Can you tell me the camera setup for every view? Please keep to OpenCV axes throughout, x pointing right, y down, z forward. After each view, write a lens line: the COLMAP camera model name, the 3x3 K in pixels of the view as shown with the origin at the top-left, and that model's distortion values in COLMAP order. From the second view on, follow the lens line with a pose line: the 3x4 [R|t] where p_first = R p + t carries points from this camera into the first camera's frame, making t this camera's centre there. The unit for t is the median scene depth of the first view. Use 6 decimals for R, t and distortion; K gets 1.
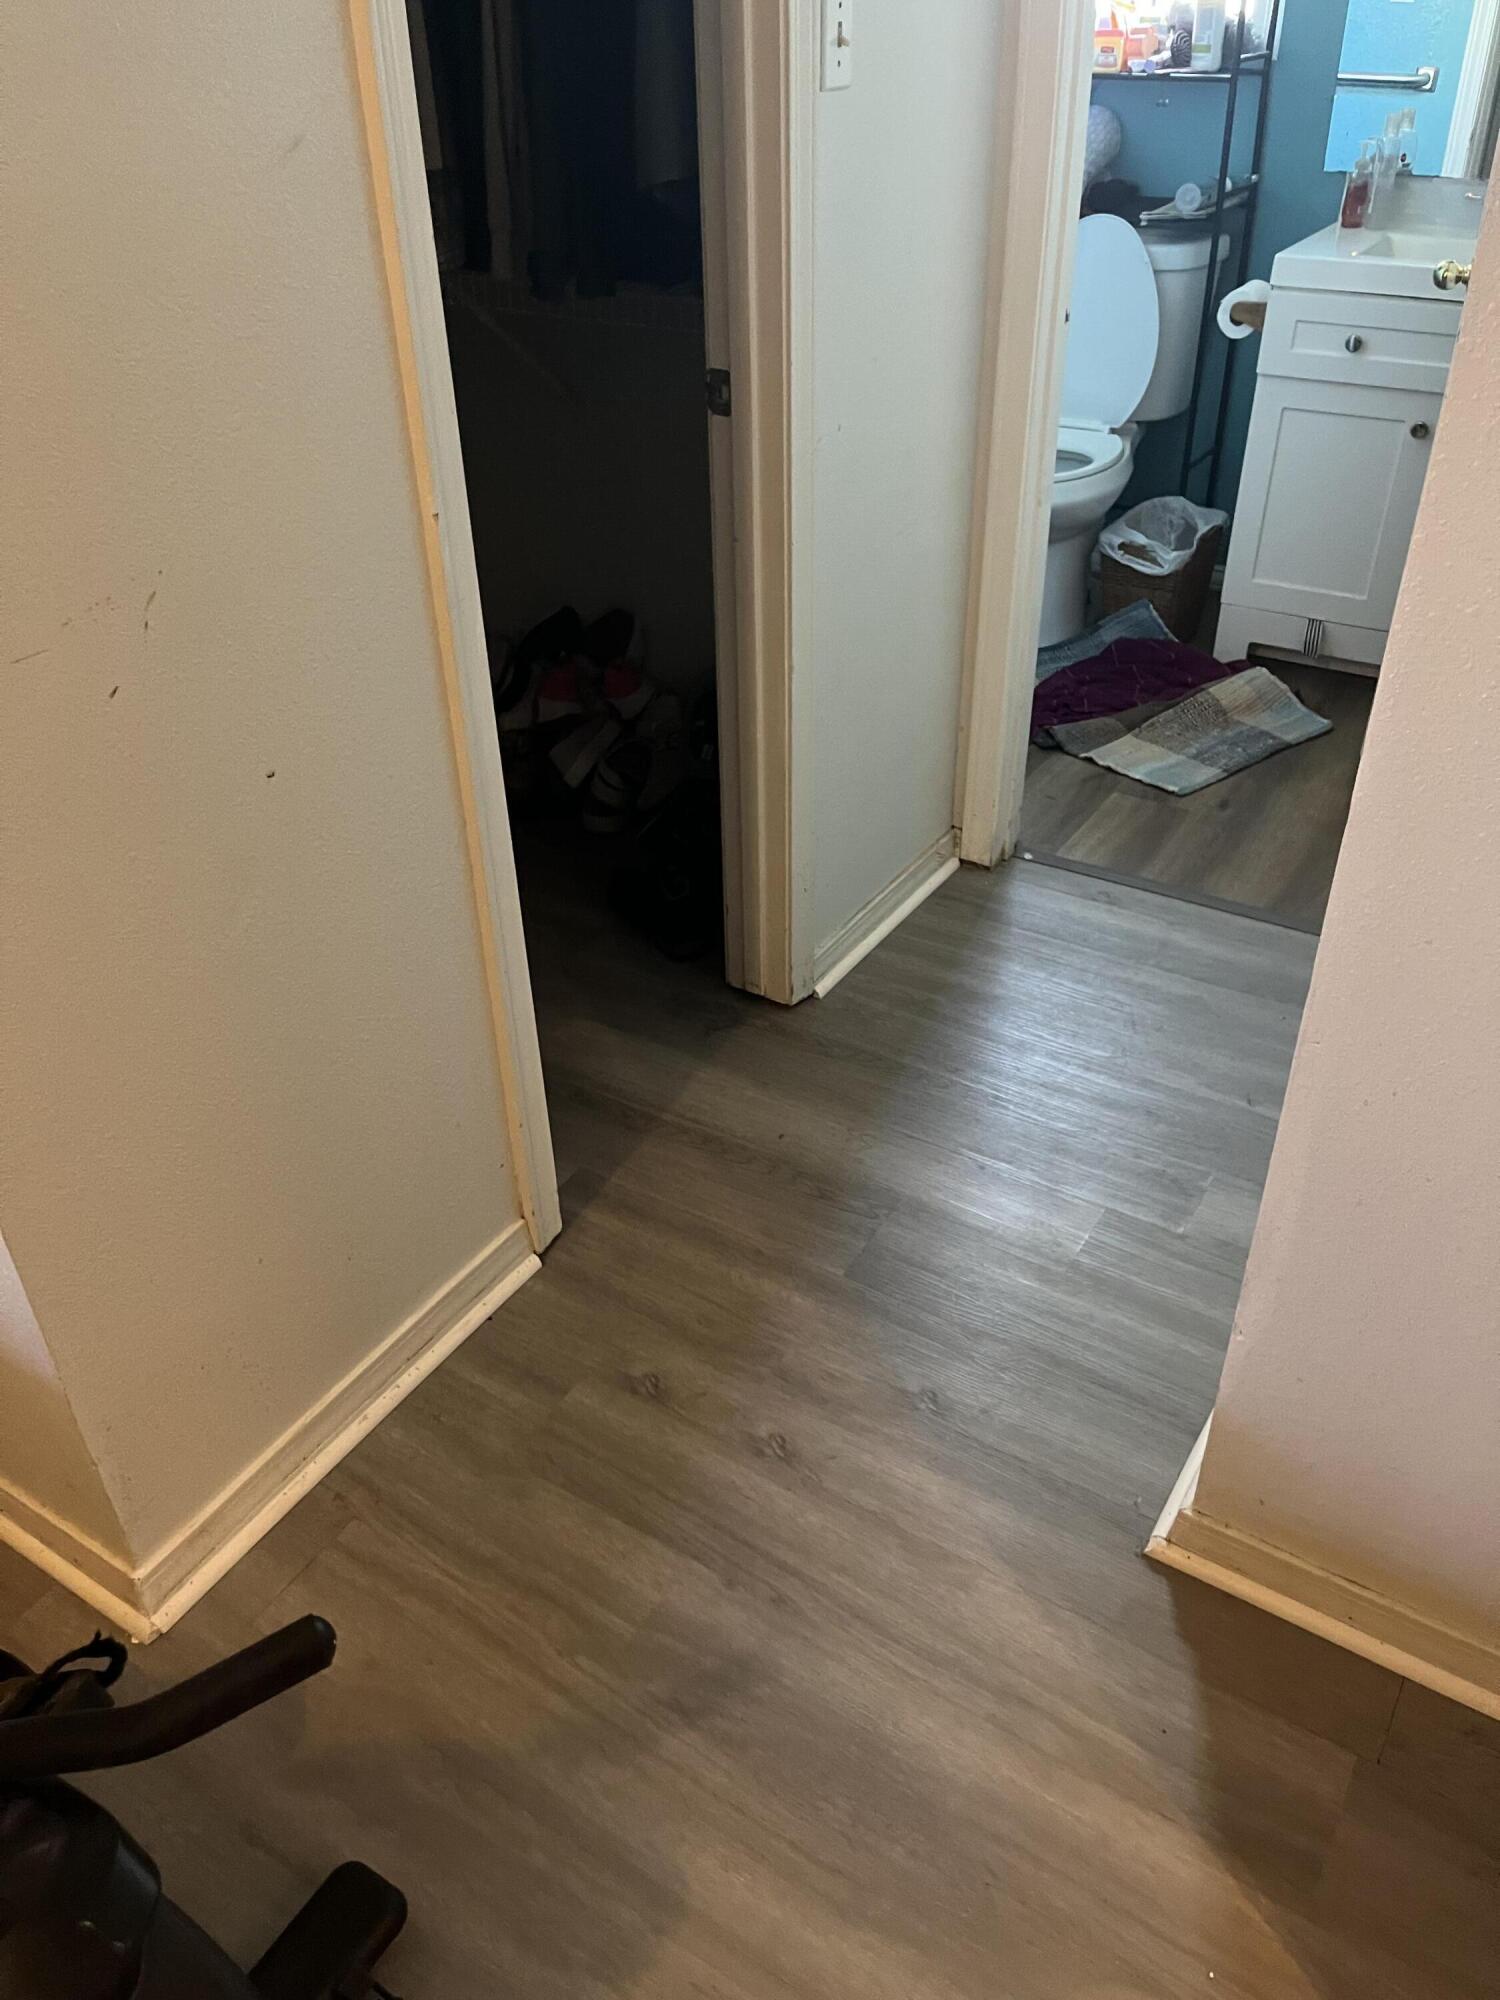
lens RADIAL K [[1533.3, 0, 750.0], [0, 1533.3, 1000.0], [0, 0, 1]] dist [0.026736, 0.002300]
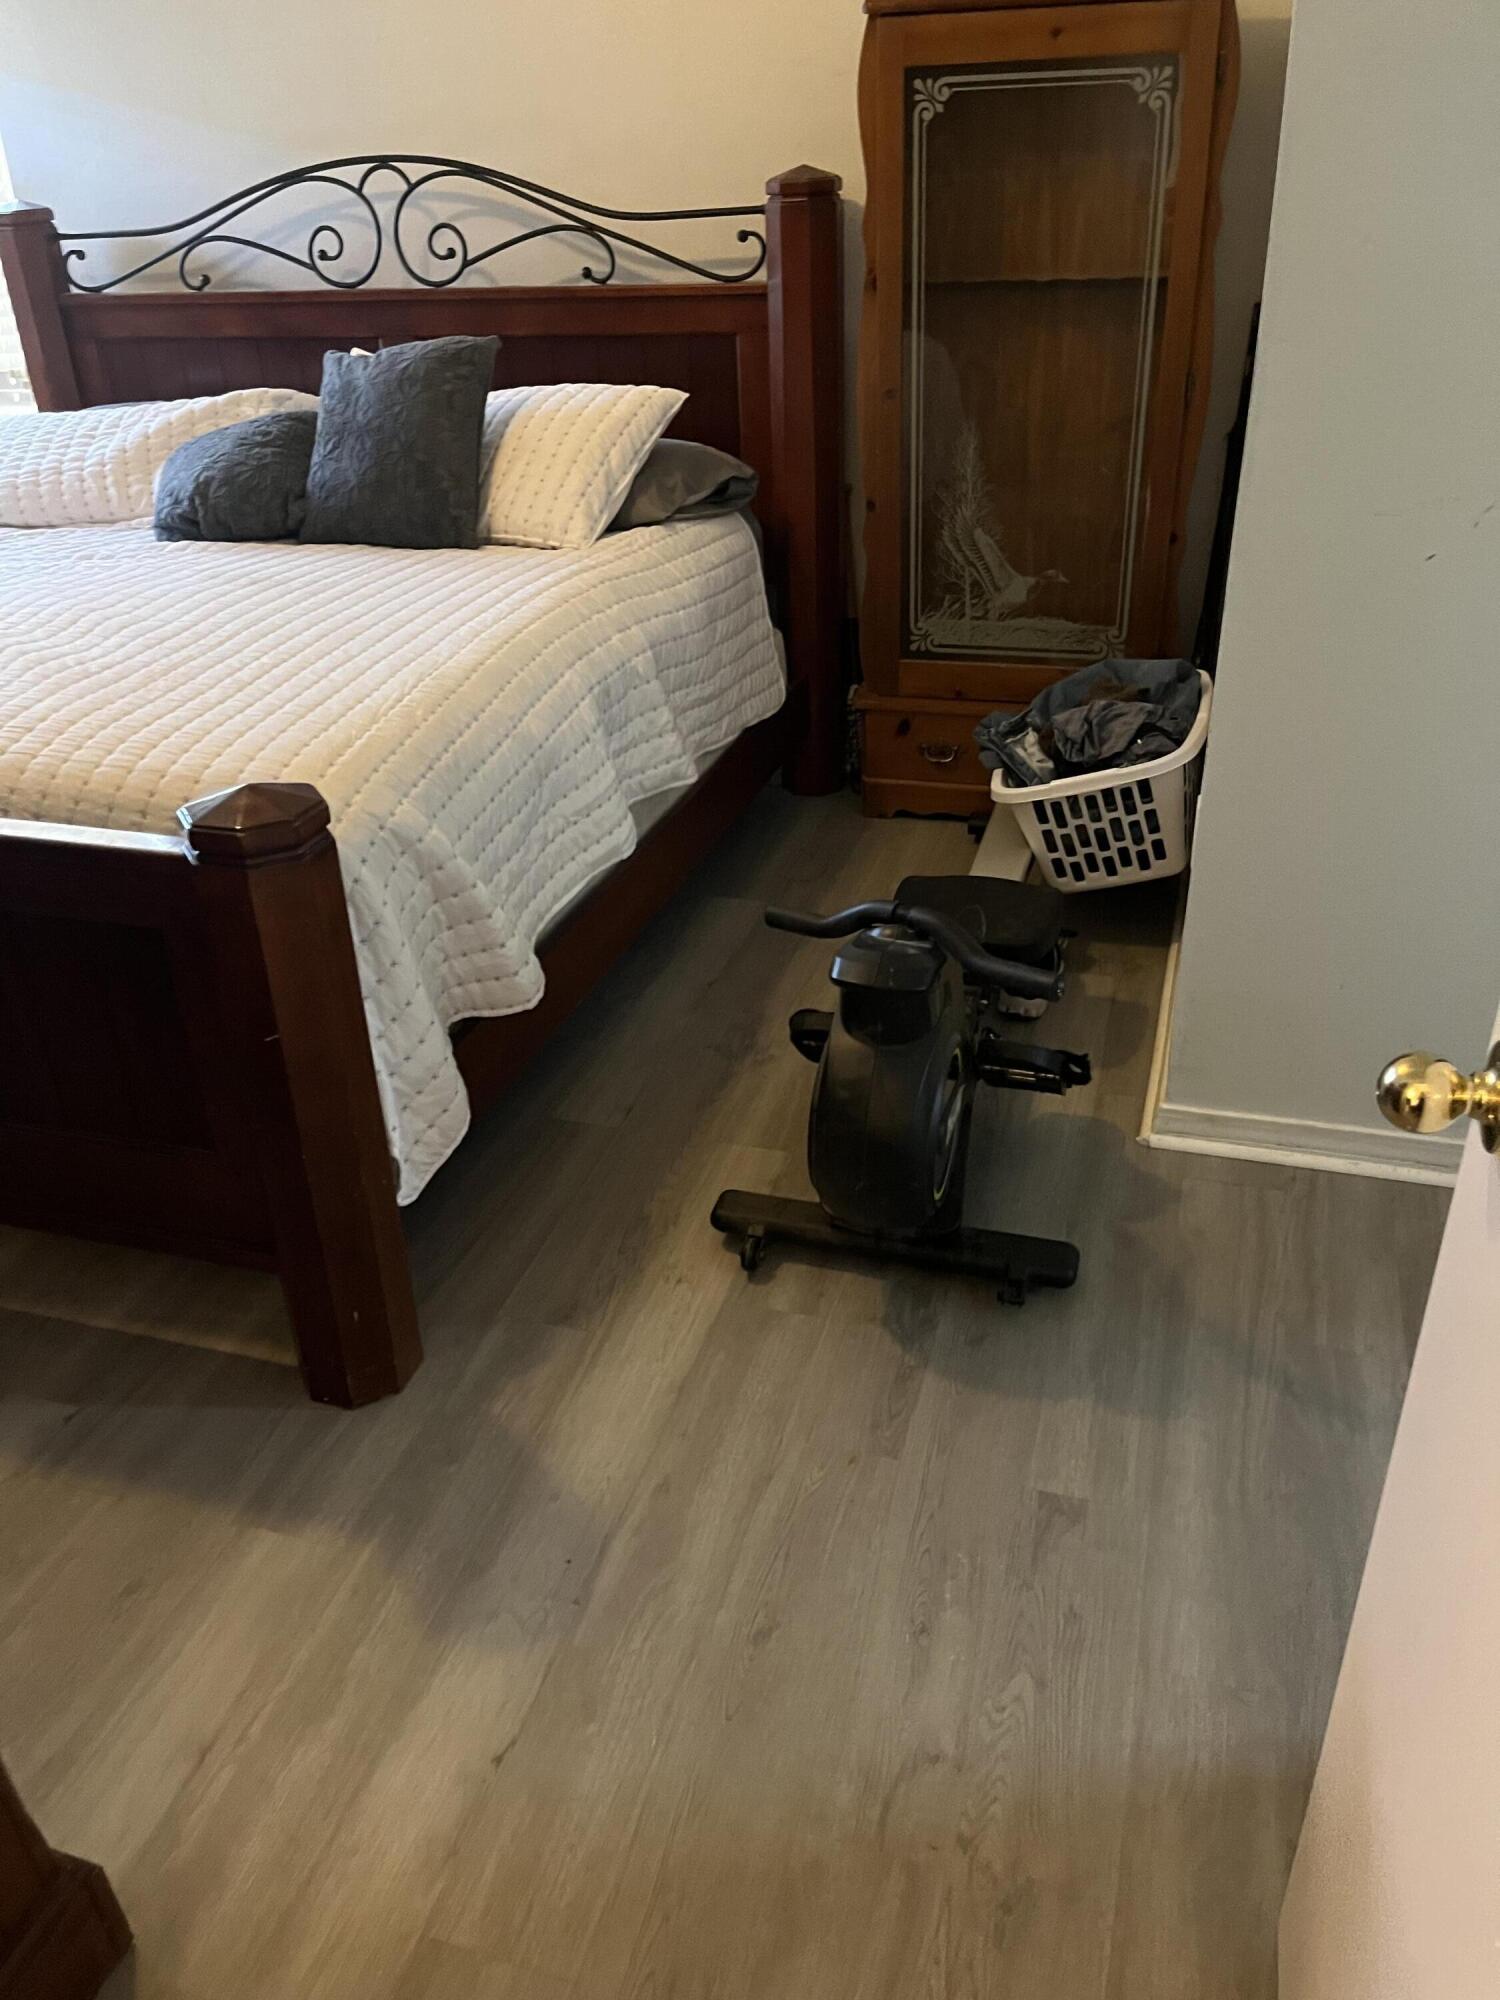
lens RADIAL K [[1533.3, 0, 750.0], [0, 1533.3, 1000.0], [0, 0, 1]] dist [0.026736, 0.002300]
pose [[0.265579, 0.487440, -0.831787, 0.727956], [-0.524065, 0.797160, 0.299820, 0.039362], [0.809212, 0.356285, 0.467159, -0.102956]]
